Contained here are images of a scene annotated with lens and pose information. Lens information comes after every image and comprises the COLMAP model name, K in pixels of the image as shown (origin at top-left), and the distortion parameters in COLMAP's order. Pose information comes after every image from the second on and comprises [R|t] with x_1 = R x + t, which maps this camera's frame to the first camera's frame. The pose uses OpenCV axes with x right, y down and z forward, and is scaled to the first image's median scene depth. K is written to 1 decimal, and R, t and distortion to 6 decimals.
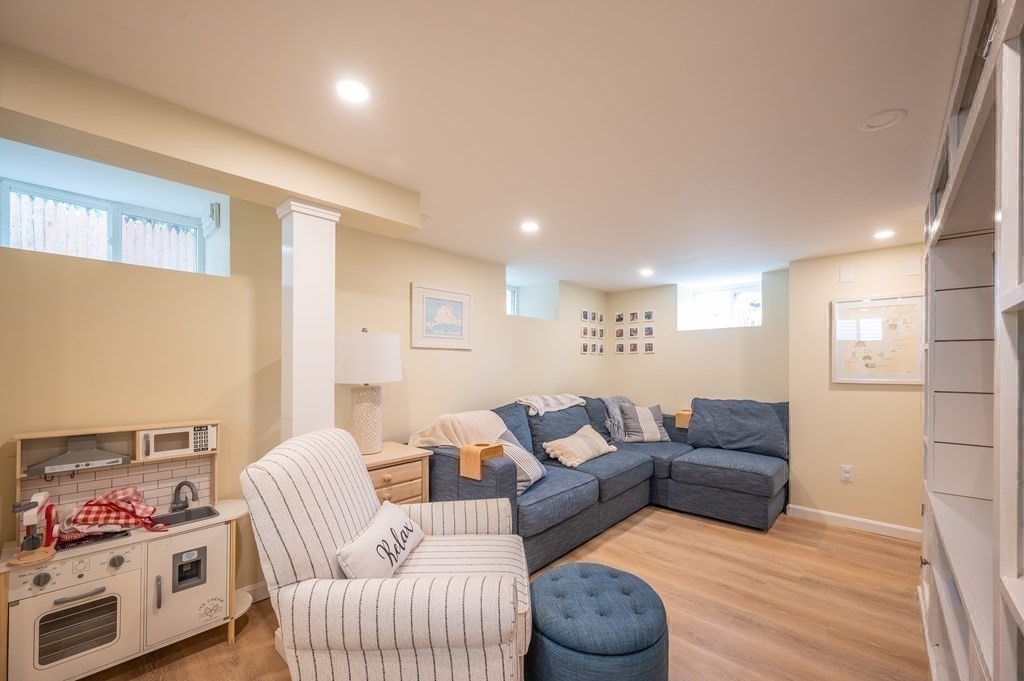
lens RADIAL K [[419.9, 0, 516.2], [0, 419.9, 366.5], [0, 0, 1]] dist [0.000196, 0.000058]
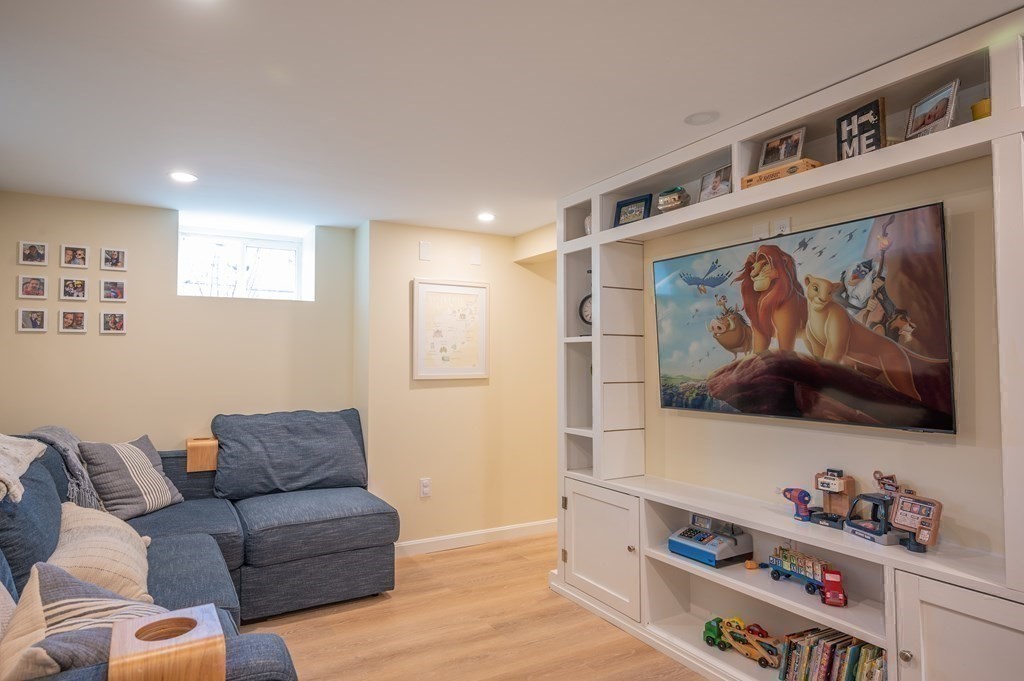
lens RADIAL K [[593.6, 0, 511.8], [0, 593.6, 336.7], [0, 0, 1]] dist [0.002007, 0.000121]
pose [[0.302952, 0.038311, 0.952235, -0.255191], [0.004105, 0.999130, -0.041503, 0.003173], [-0.952997, 0.016483, 0.302531, 0.405666]]
